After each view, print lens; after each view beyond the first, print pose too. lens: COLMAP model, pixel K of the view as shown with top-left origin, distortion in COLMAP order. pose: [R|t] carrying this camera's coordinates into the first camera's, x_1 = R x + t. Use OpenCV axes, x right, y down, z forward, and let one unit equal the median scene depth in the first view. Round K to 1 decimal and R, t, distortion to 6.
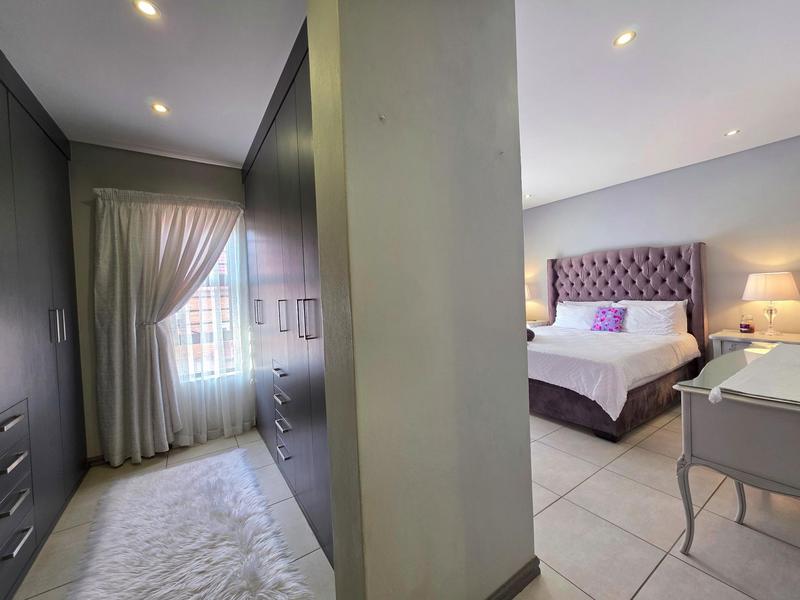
lens RADIAL K [[321.1, 0, 399.3], [0, 321.1, 296.7], [0, 0, 1]] dist [0.001194, 0.000176]
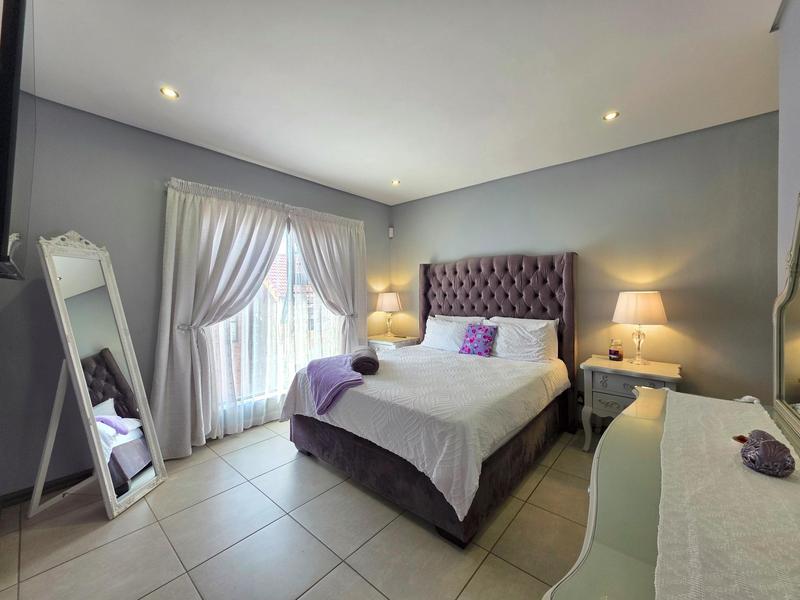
lens RADIAL K [[321.1, 0, 399.3], [0, 321.1, 296.7], [0, 0, 1]] dist [0.001194, 0.000176]
pose [[0.960614, 0.035993, 0.275545, 0.235834], [-0.032153, 0.999313, -0.018443, -0.018629], [-0.276020, 0.008857, 0.961111, 0.277195]]
